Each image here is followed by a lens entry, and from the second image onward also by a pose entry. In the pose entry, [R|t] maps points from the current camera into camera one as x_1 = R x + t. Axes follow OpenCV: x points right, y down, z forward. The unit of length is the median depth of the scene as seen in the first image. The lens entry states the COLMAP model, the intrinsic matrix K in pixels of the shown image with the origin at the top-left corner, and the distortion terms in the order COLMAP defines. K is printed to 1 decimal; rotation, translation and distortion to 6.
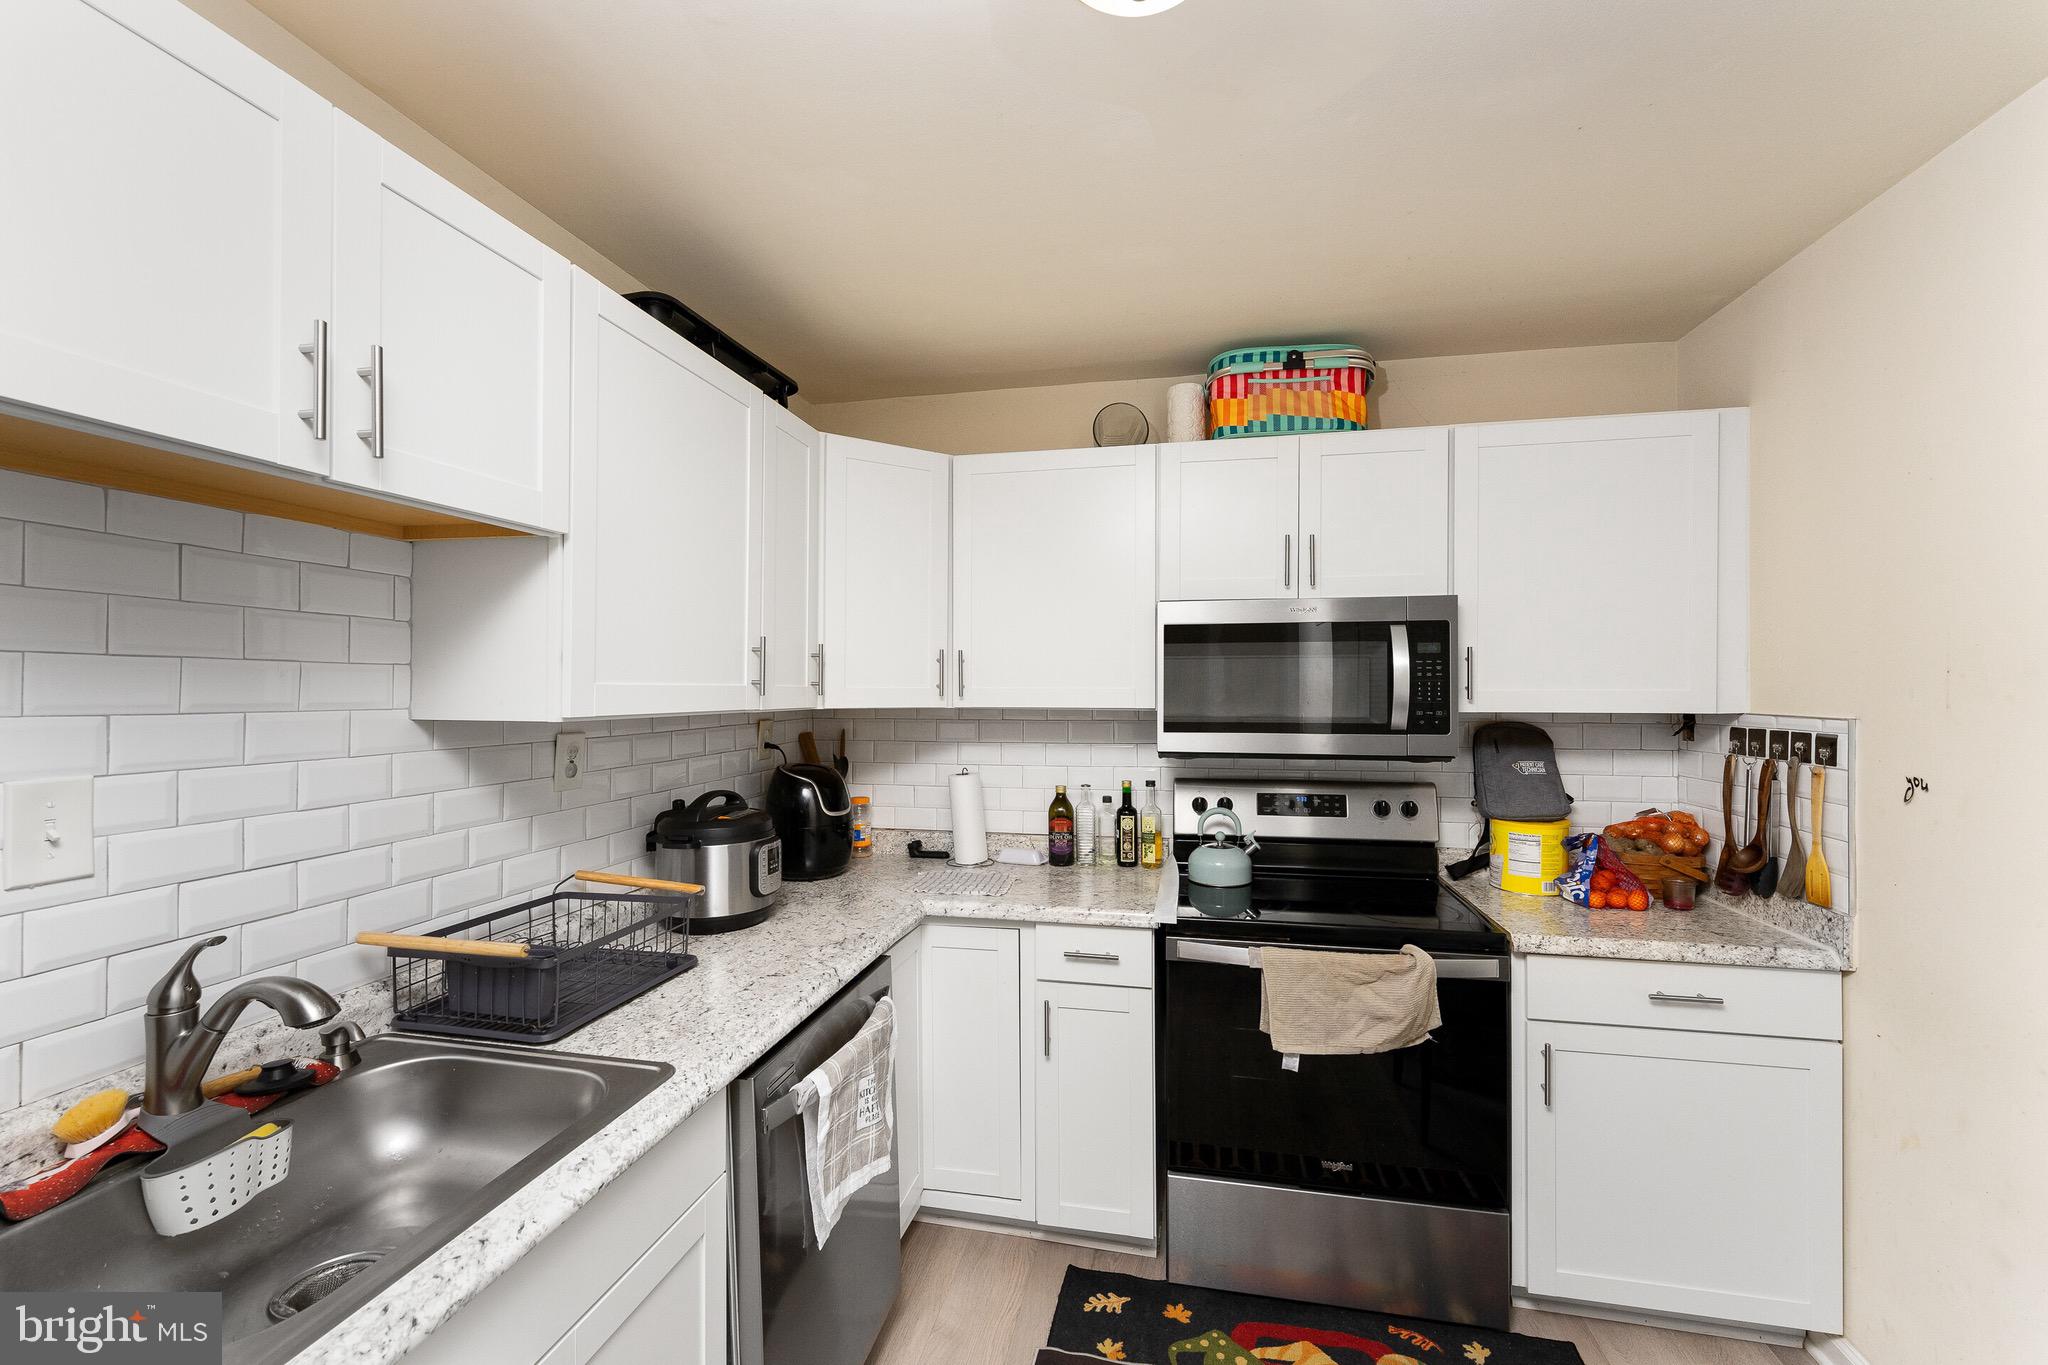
lens RADIAL K [[838.7, 0, 1024.0], [0, 838.7, 682.5], [0, 0, 1]] dist [0.010092, 0.000195]
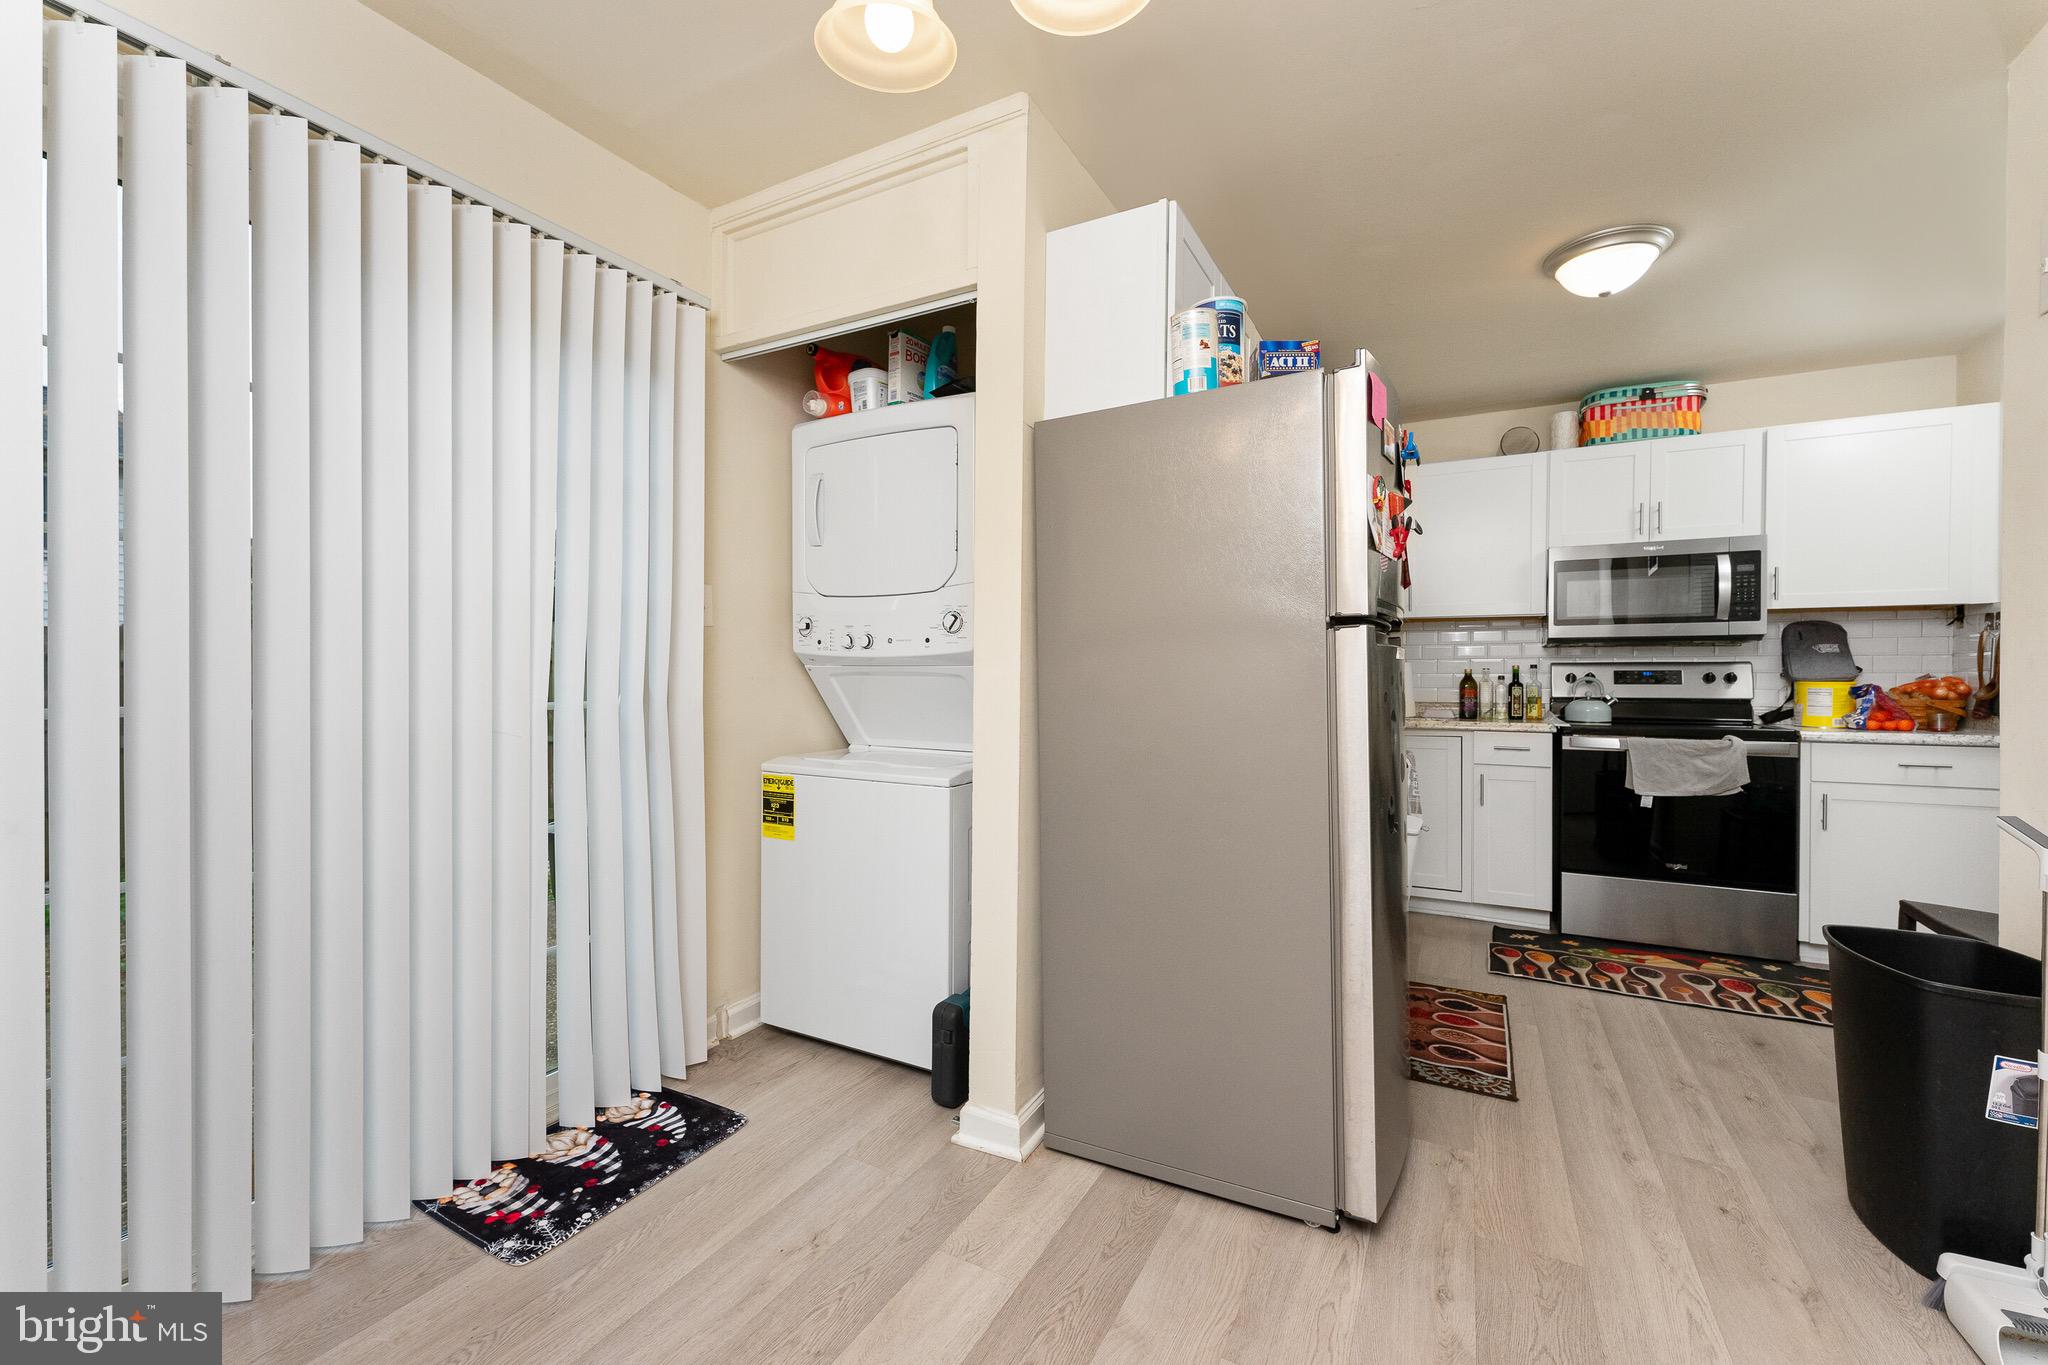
lens RADIAL K [[838.7, 0, 1024.0], [0, 838.7, 682.5], [0, 0, 1]] dist [0.010092, 0.000195]
pose [[0.961735, 0.002791, -0.273967, -0.381101], [0.000479, 0.999929, 0.011869, 0.149353], [0.273981, -0.011546, 0.961666, -0.885665]]
